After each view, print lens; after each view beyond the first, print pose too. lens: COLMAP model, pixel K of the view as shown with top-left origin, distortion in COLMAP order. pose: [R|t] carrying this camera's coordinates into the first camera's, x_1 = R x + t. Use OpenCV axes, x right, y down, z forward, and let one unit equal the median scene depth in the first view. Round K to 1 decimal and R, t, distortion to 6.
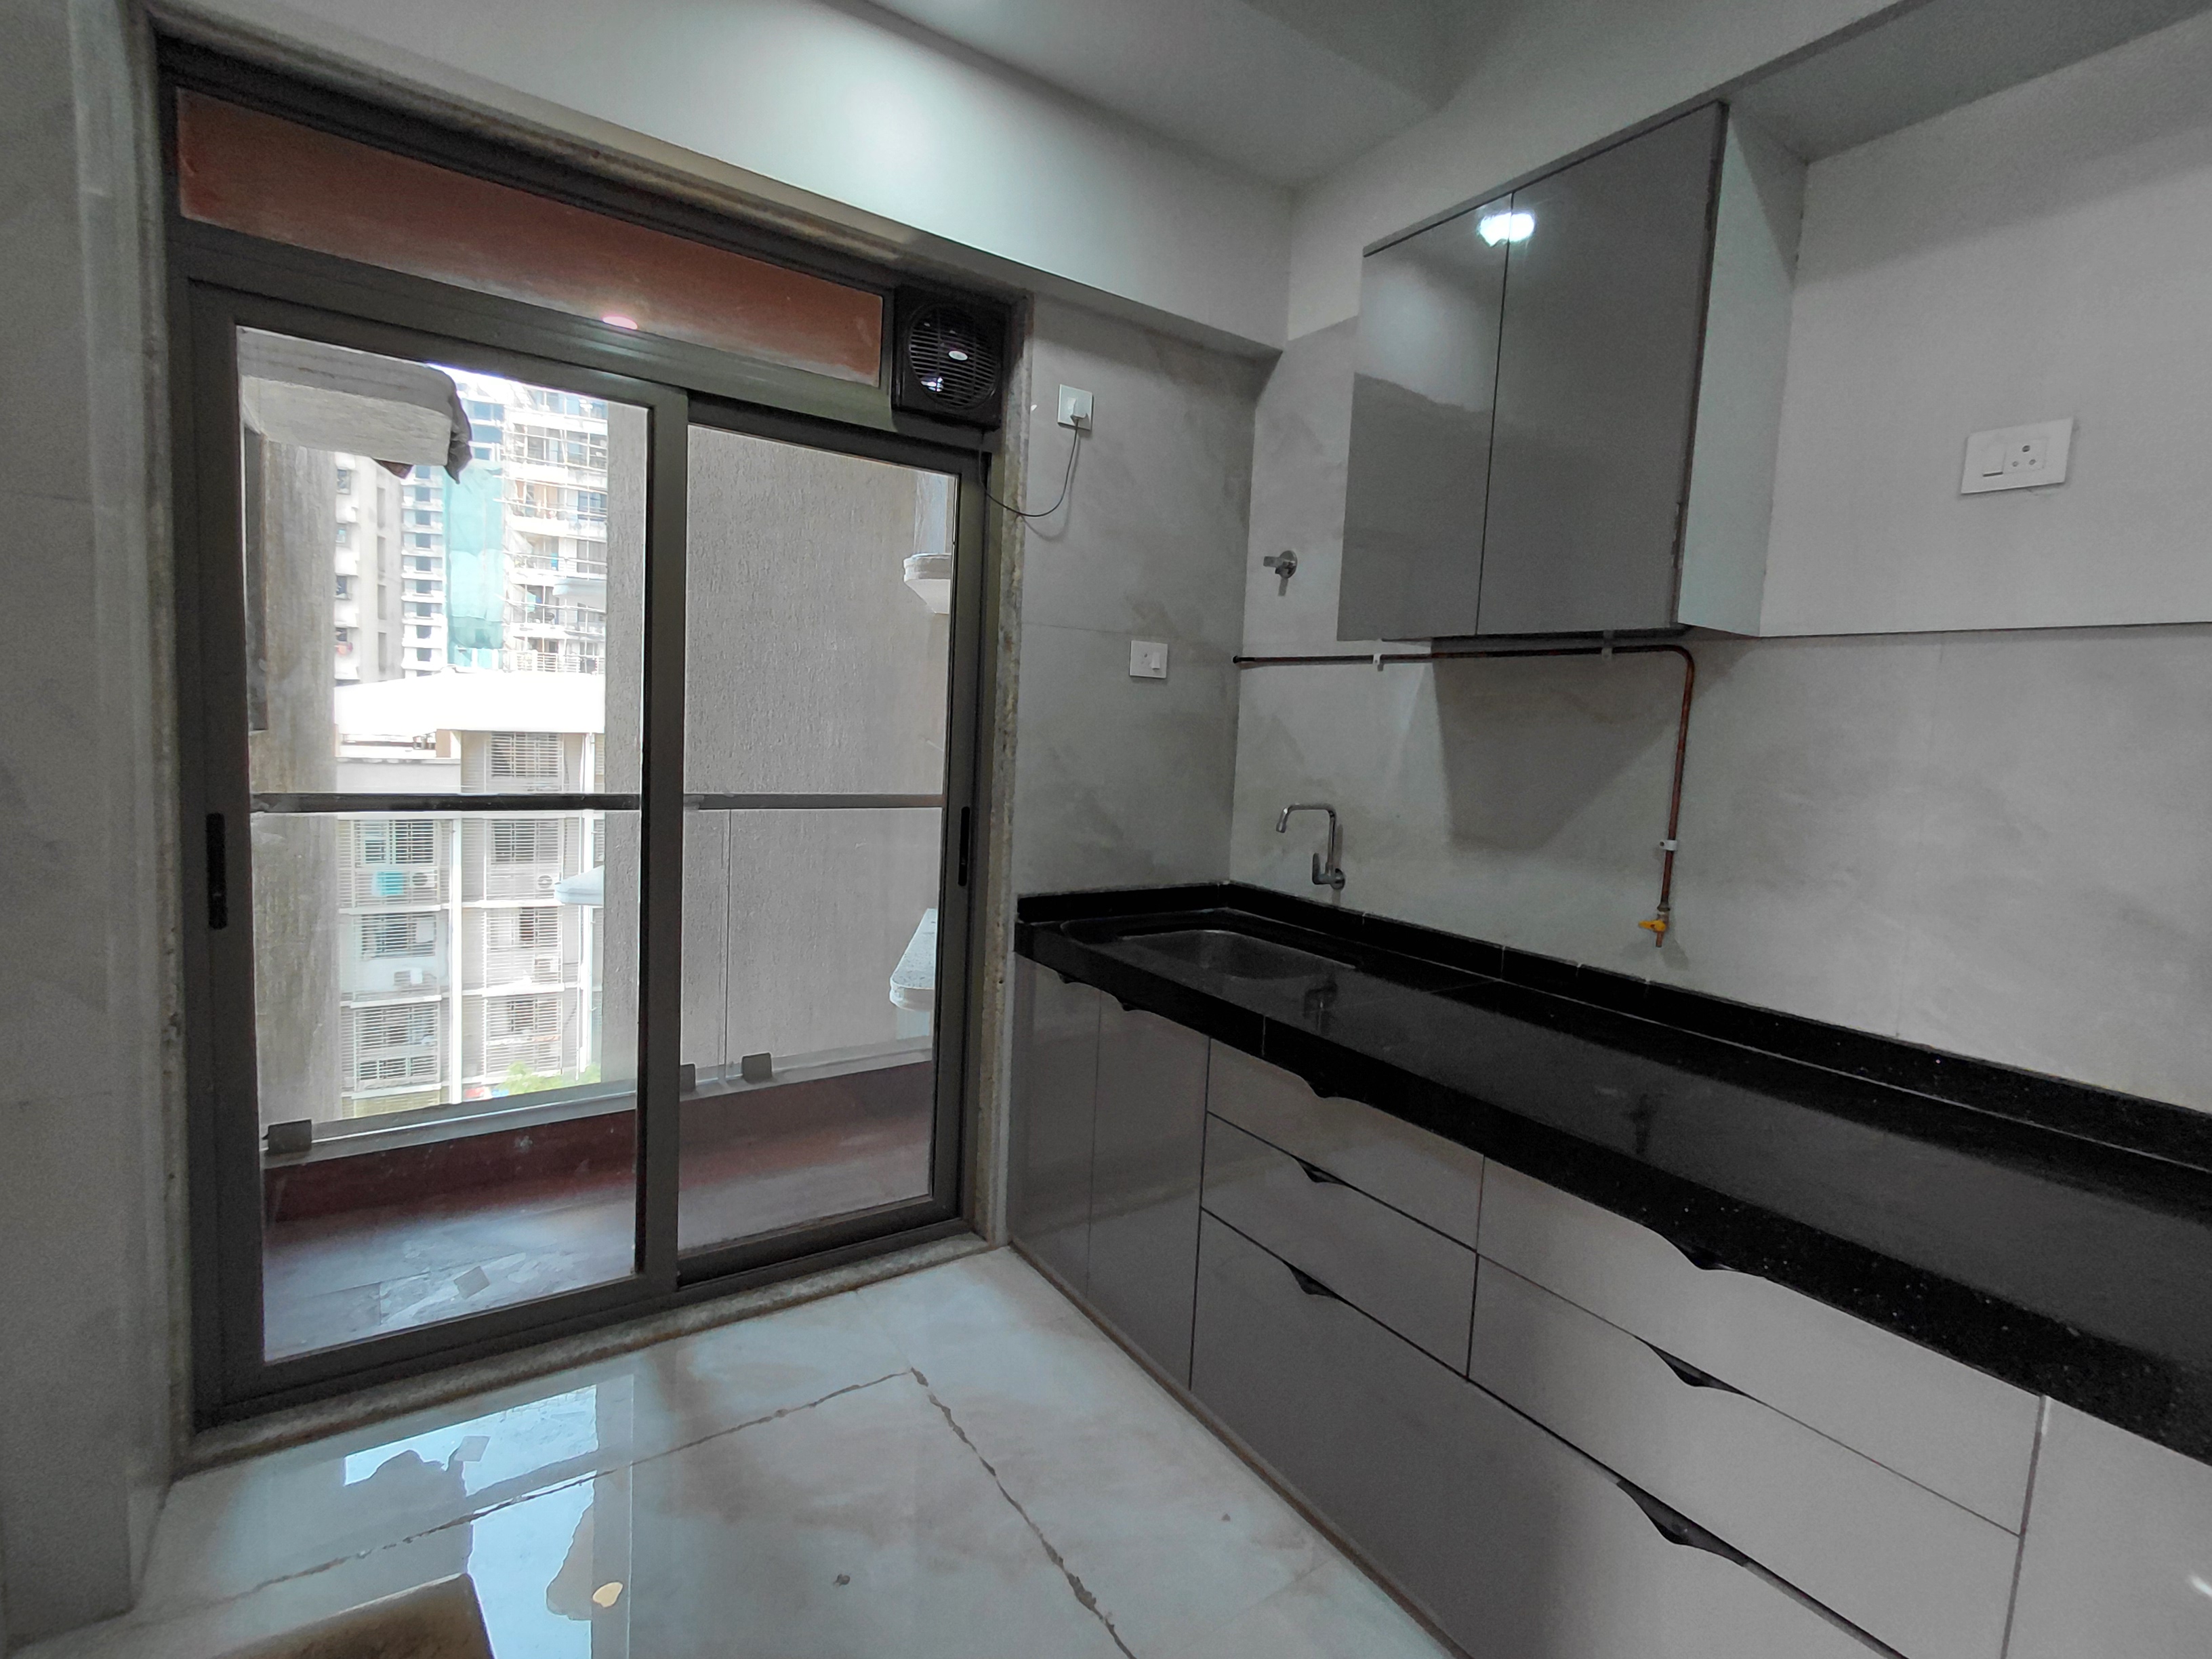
lens RADIAL K [[1026.2, 0, 1086.0], [0, 1026.2, 802.0], [0, 0, 1]] dist [-0.000808, 0.002876]
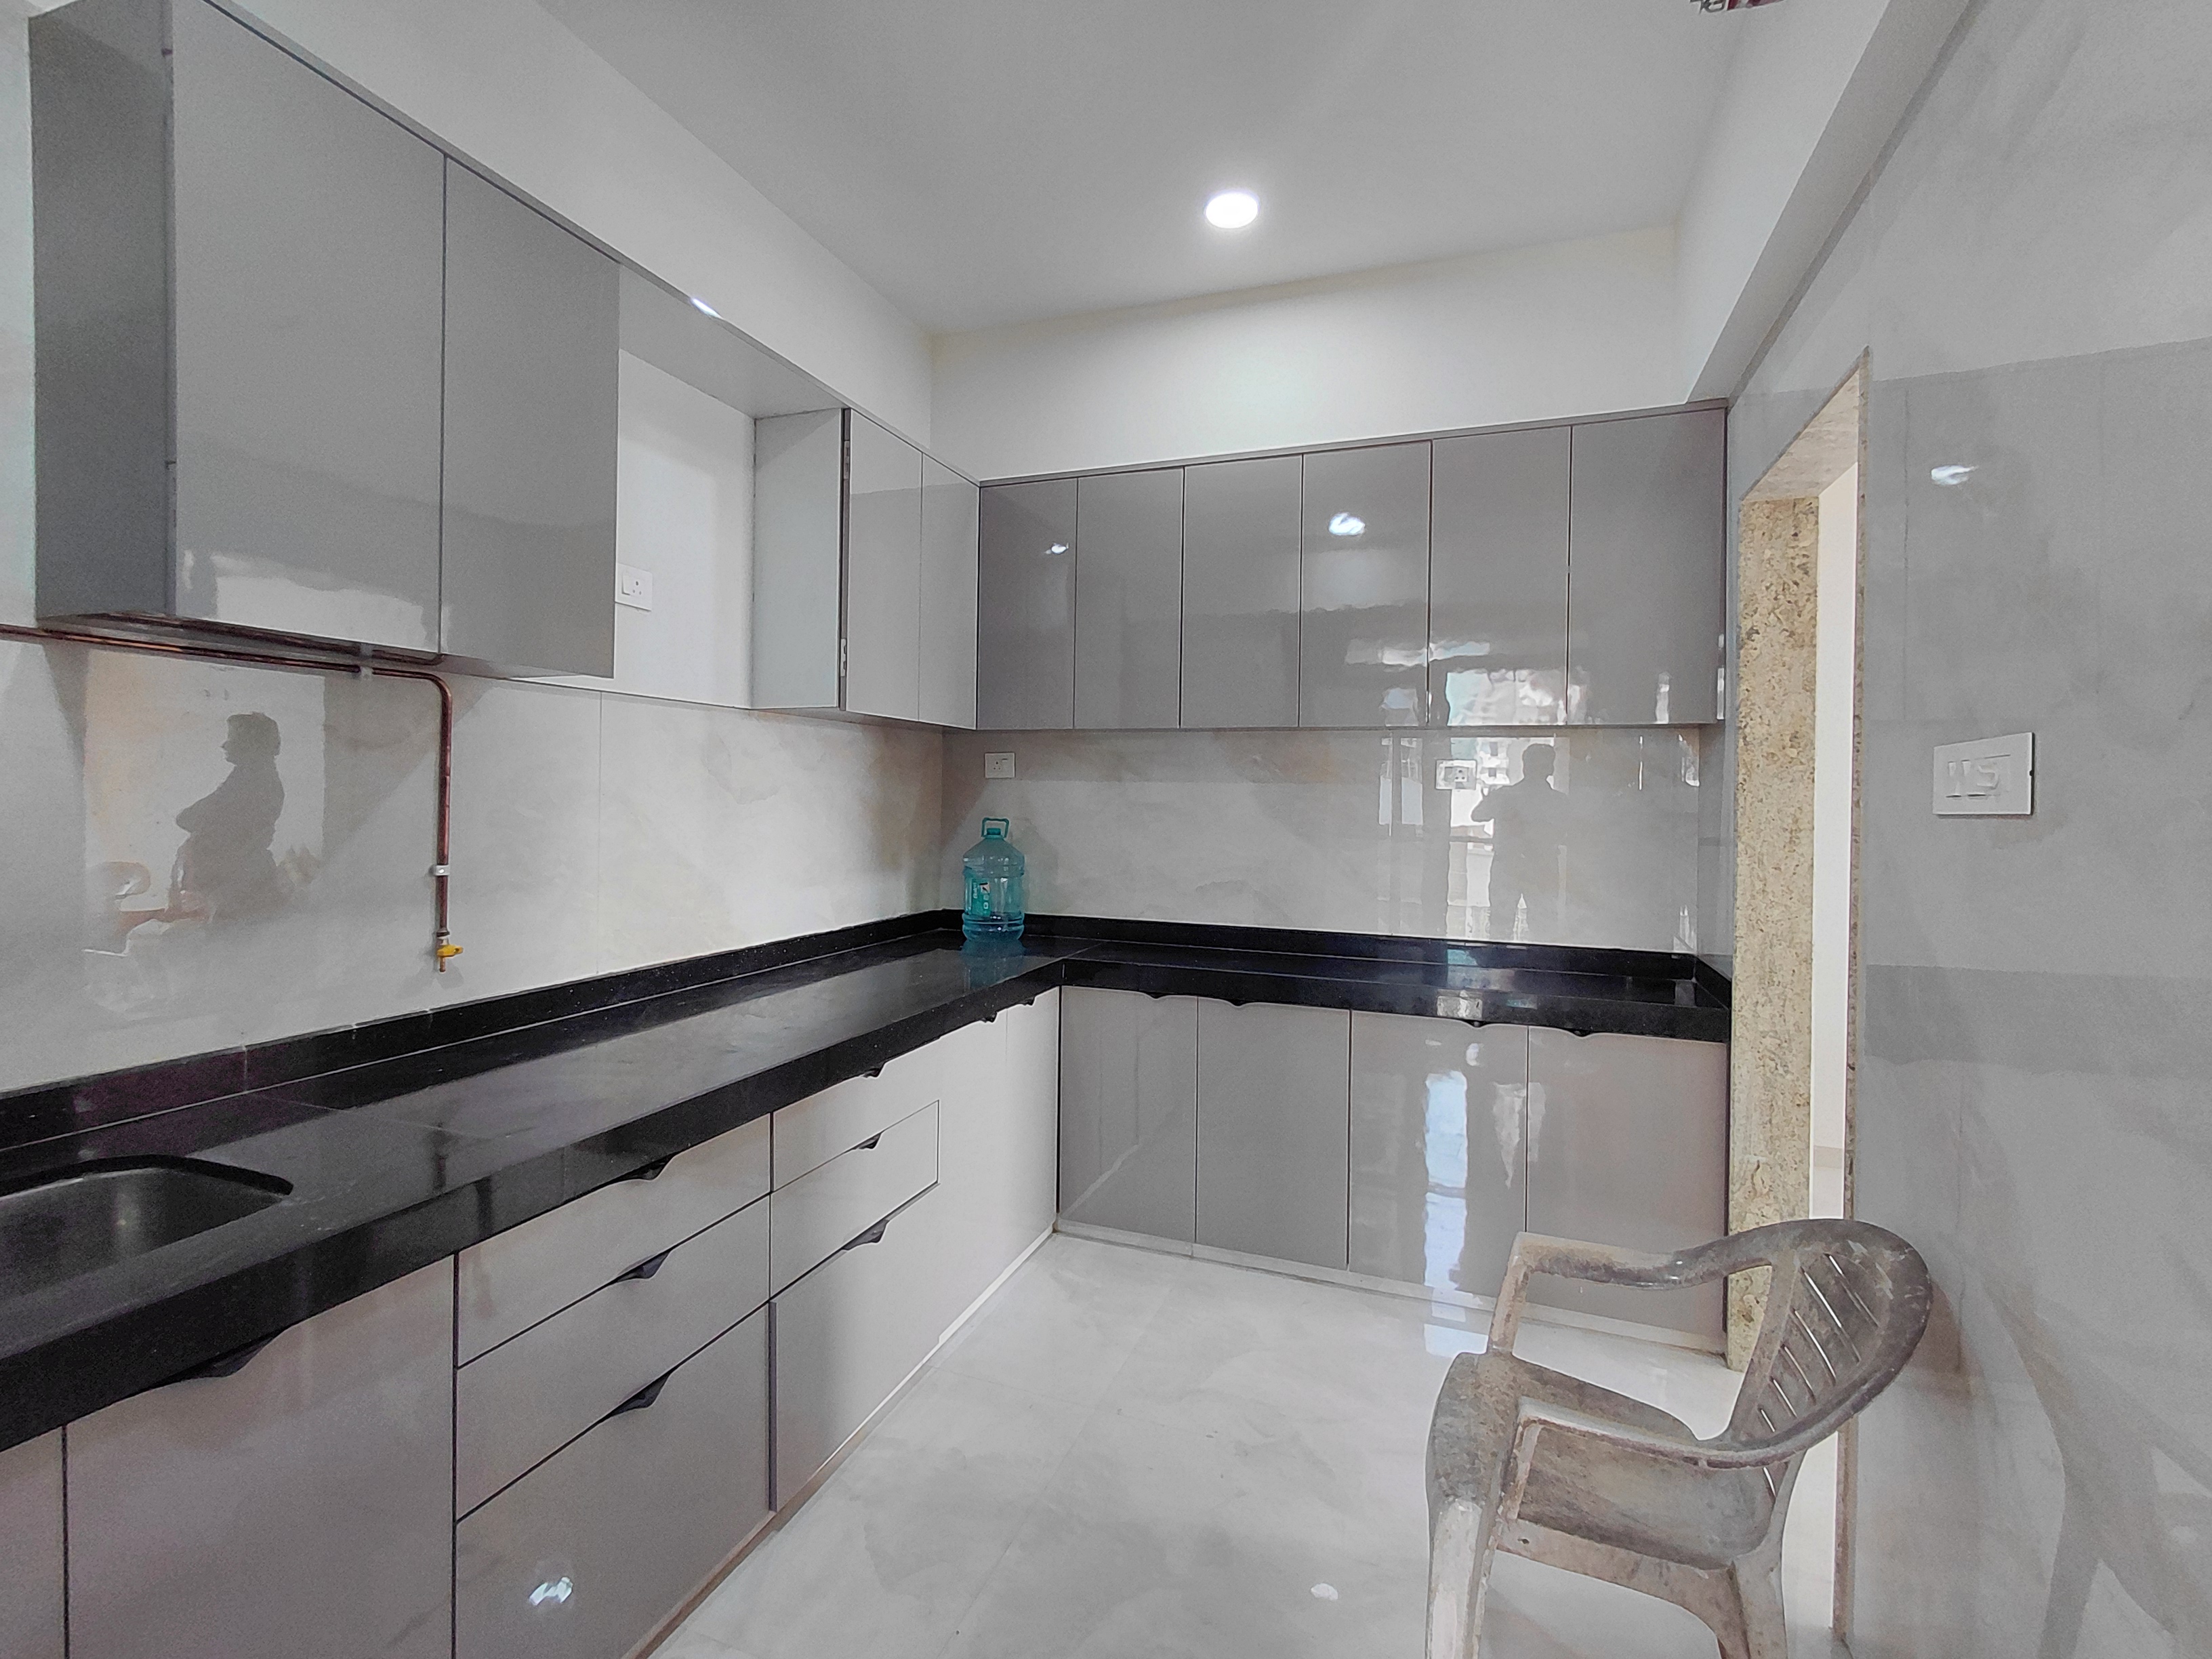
lens RADIAL K [[1026.2, 0, 1094.3], [0, 1026.2, 811.5], [0, 0, 1]] dist [-0.000808, 0.002876]
pose [[-0.578910, -0.068258, 0.812529, -0.495205], [0.027146, 0.994324, 0.102871, -0.081174], [-0.814939, 0.081610, -0.573772, 0.822537]]
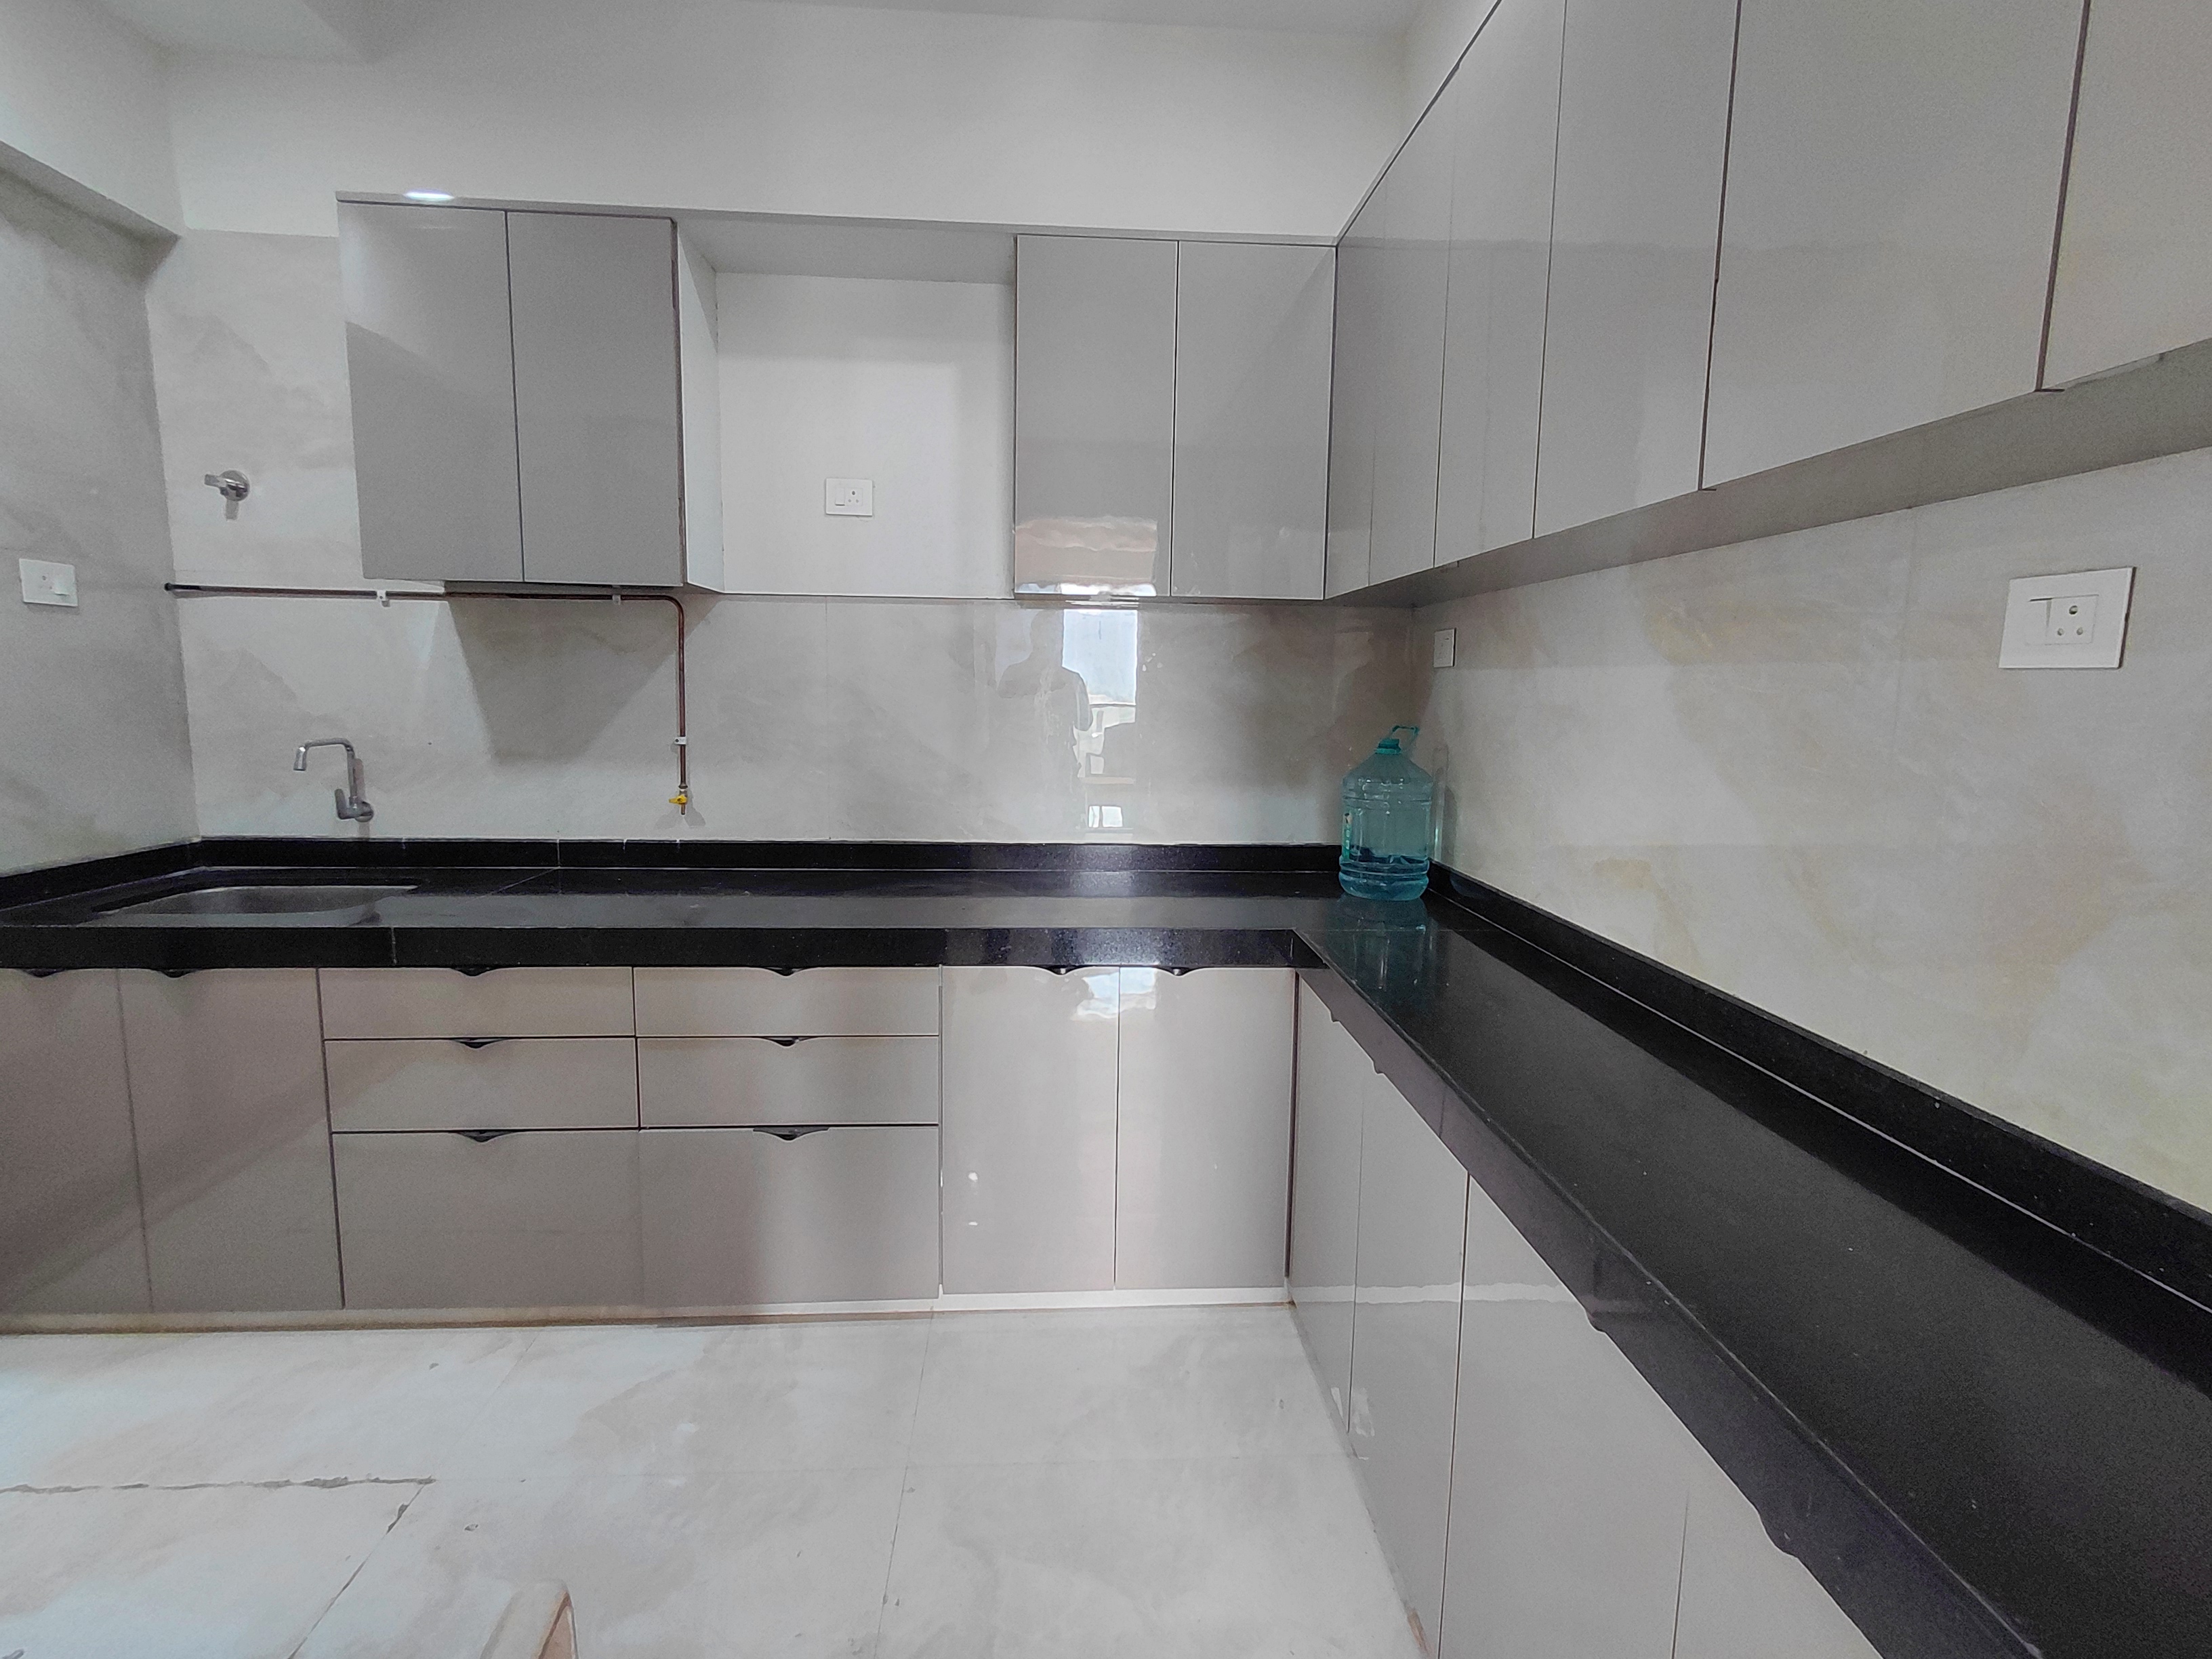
lens RADIAL K [[1026.2, 0, 1102.5], [0, 1026.2, 799.8], [0, 0, 1]] dist [-0.000808, 0.002876]
pose [[0.503420, -0.136568, 0.853181, -0.269110], [0.080538, 0.990548, 0.111035, 0.009990], [-0.860280, 0.012816, 0.509660, -0.157406]]
